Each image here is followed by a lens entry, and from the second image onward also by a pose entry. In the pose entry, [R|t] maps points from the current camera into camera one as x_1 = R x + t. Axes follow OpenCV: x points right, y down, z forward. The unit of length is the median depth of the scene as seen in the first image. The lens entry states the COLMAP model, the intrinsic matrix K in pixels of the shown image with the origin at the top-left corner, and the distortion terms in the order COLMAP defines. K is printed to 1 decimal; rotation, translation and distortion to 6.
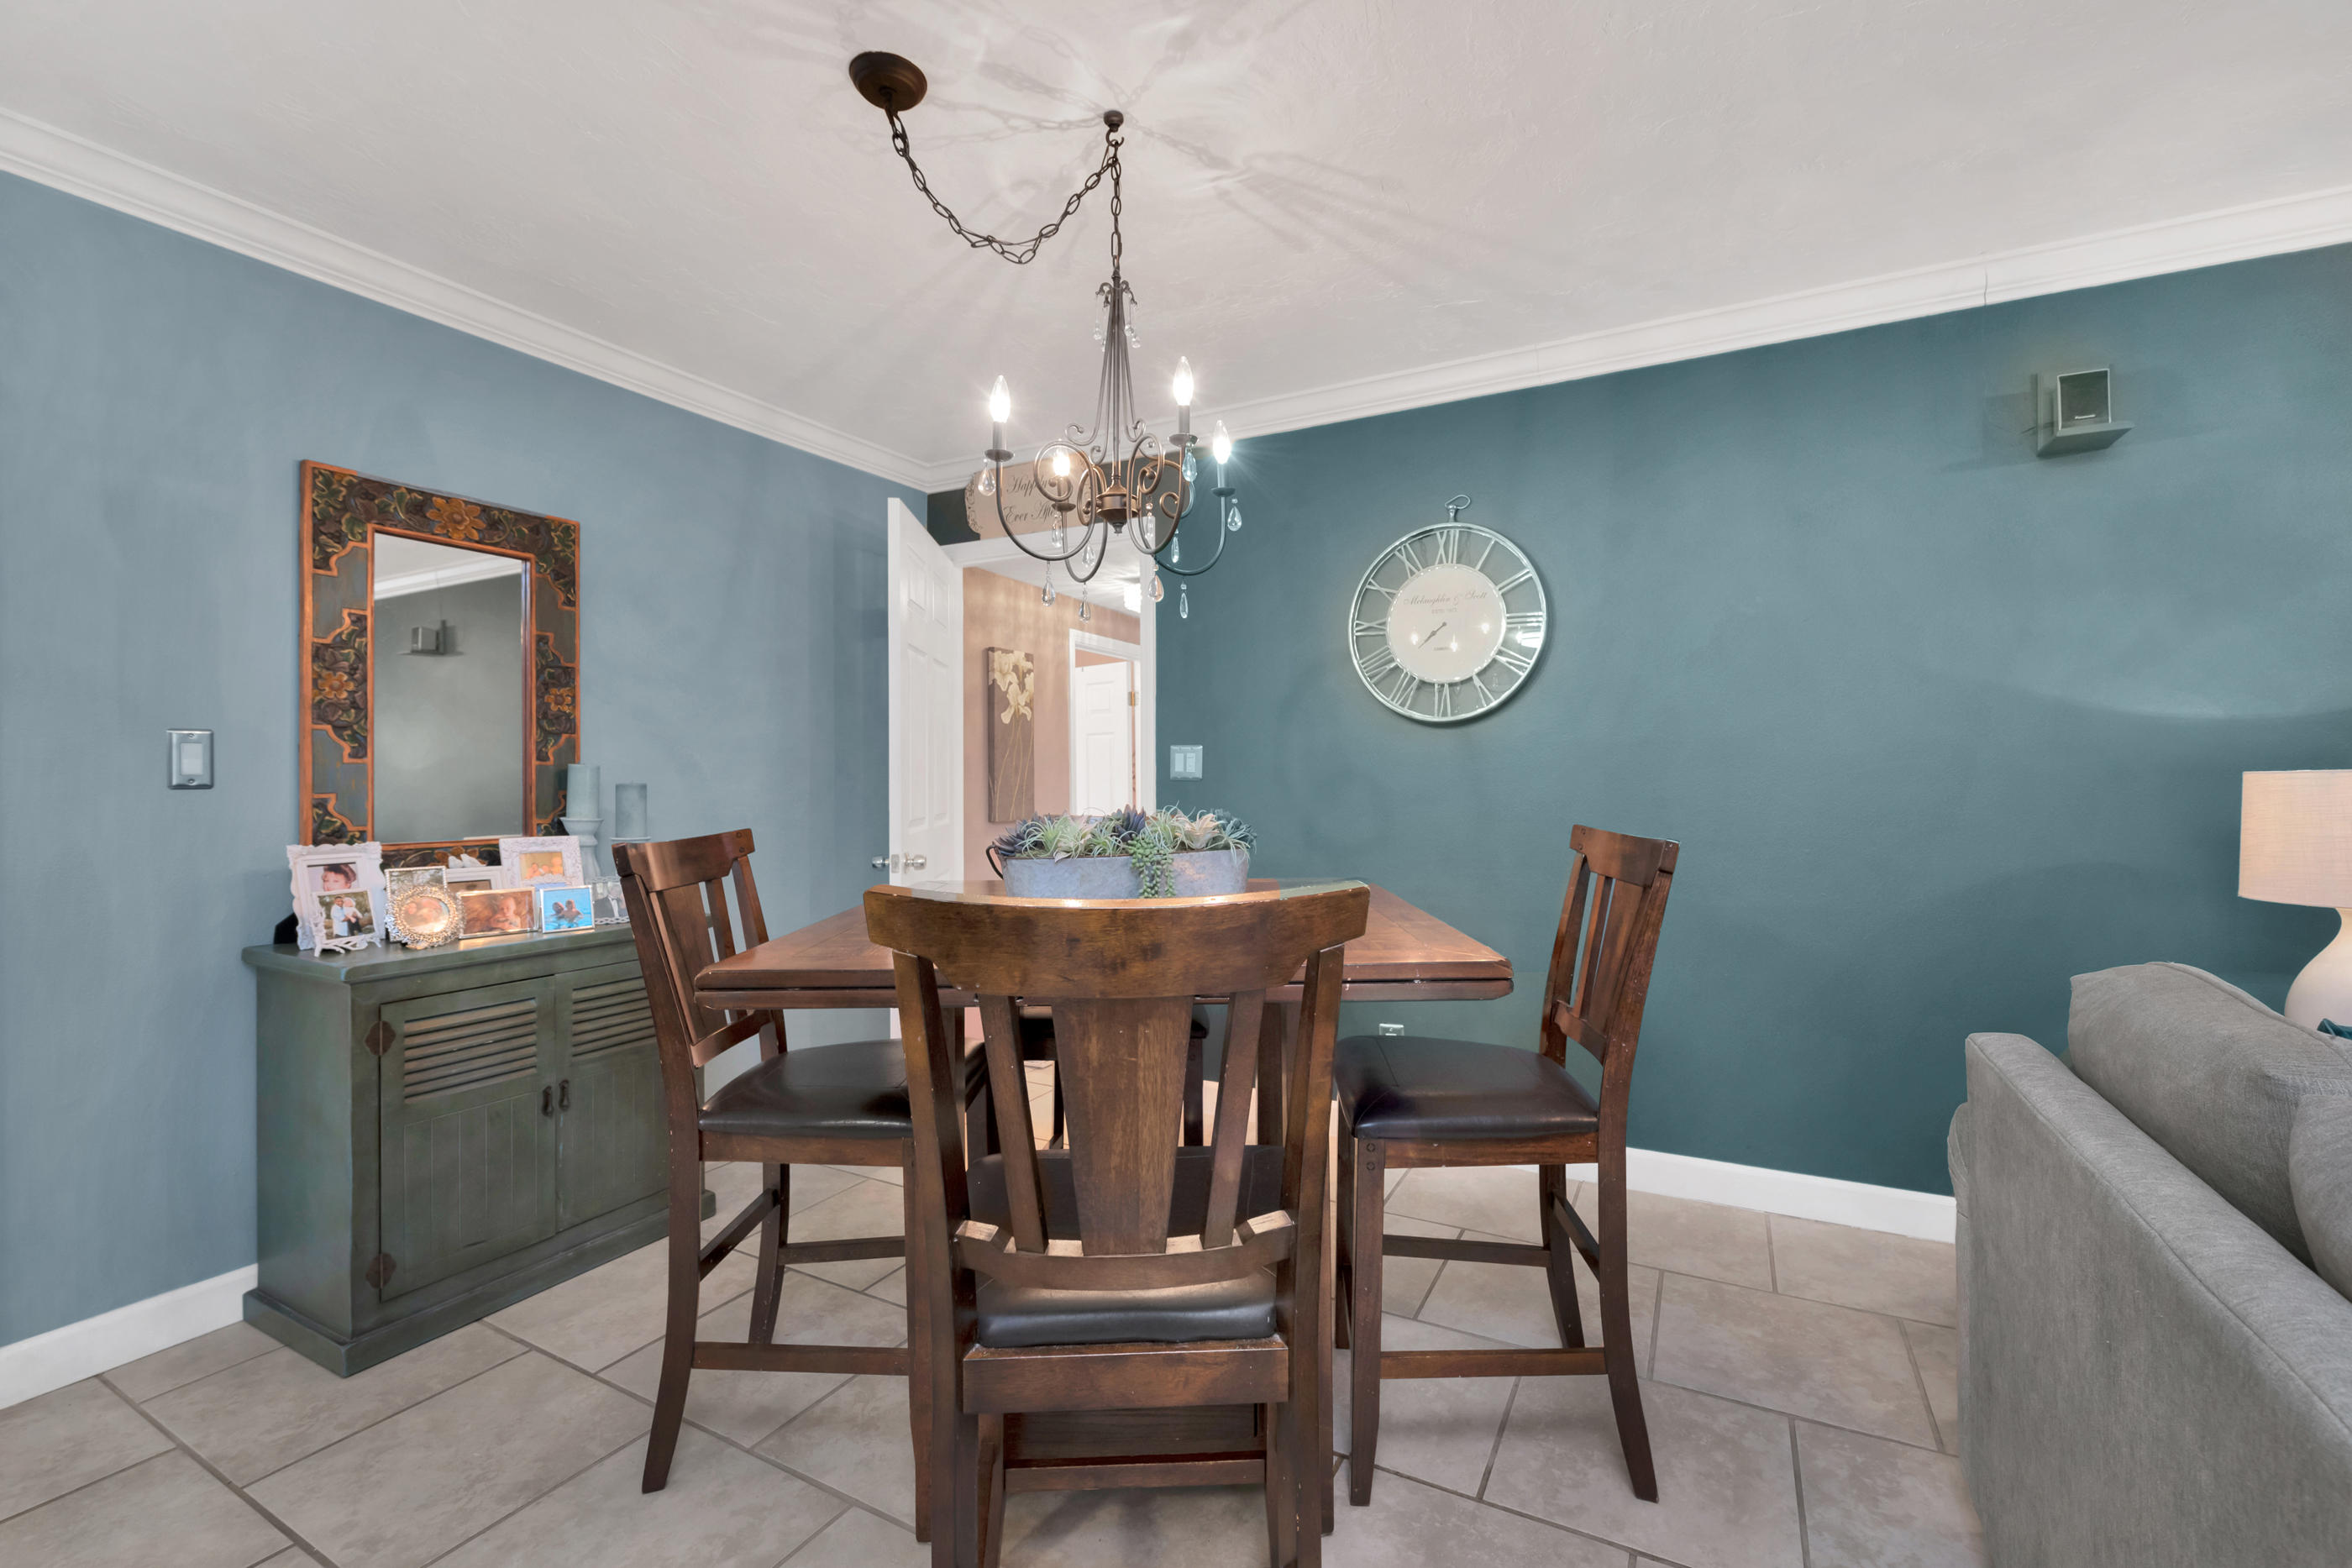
lens RADIAL K [[971.2, 0, 1185.5], [0, 971.2, 784.3], [0, 0, 1]] dist [-0.002129, -0.000287]
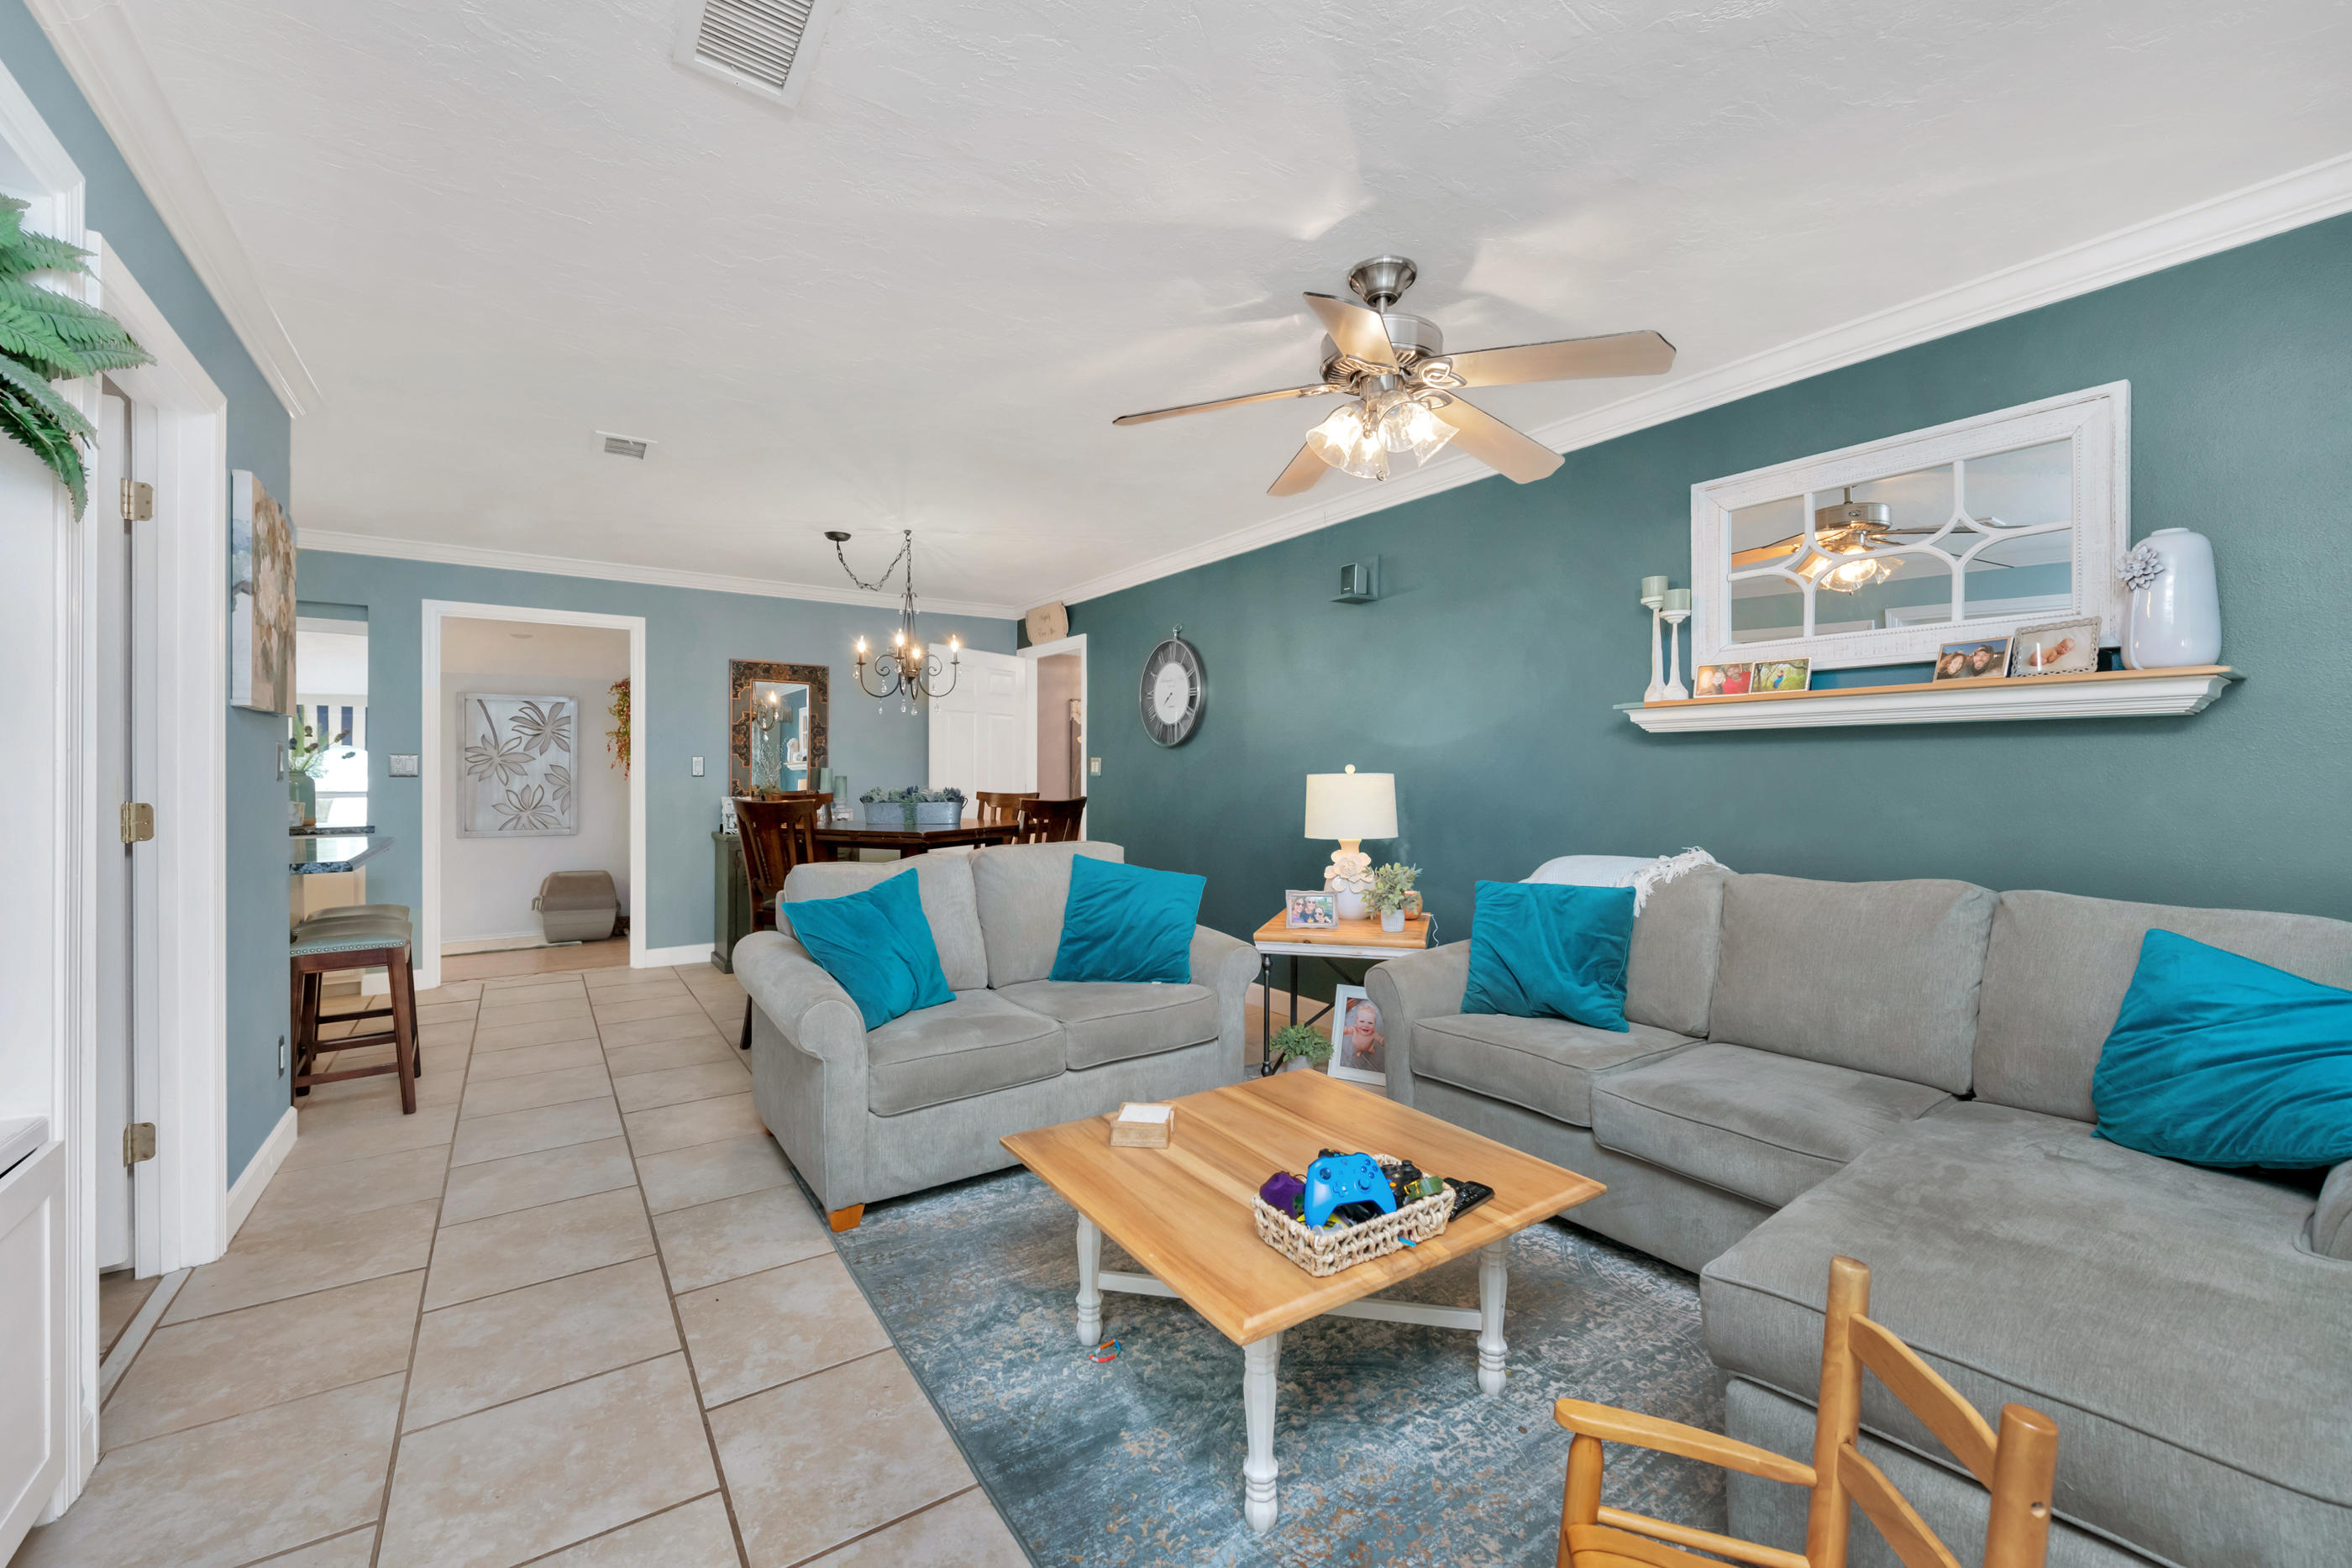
lens RADIAL K [[971.2, 0, 1179.8], [0, 971.2, 790.0], [0, 0, 1]] dist [-0.002129, -0.000287]
pose [[0.881687, 0.013399, -0.471644, 1.999968], [-0.009488, 0.999898, 0.010670, -0.000230], [0.471738, -0.004932, 0.881725, -1.098696]]
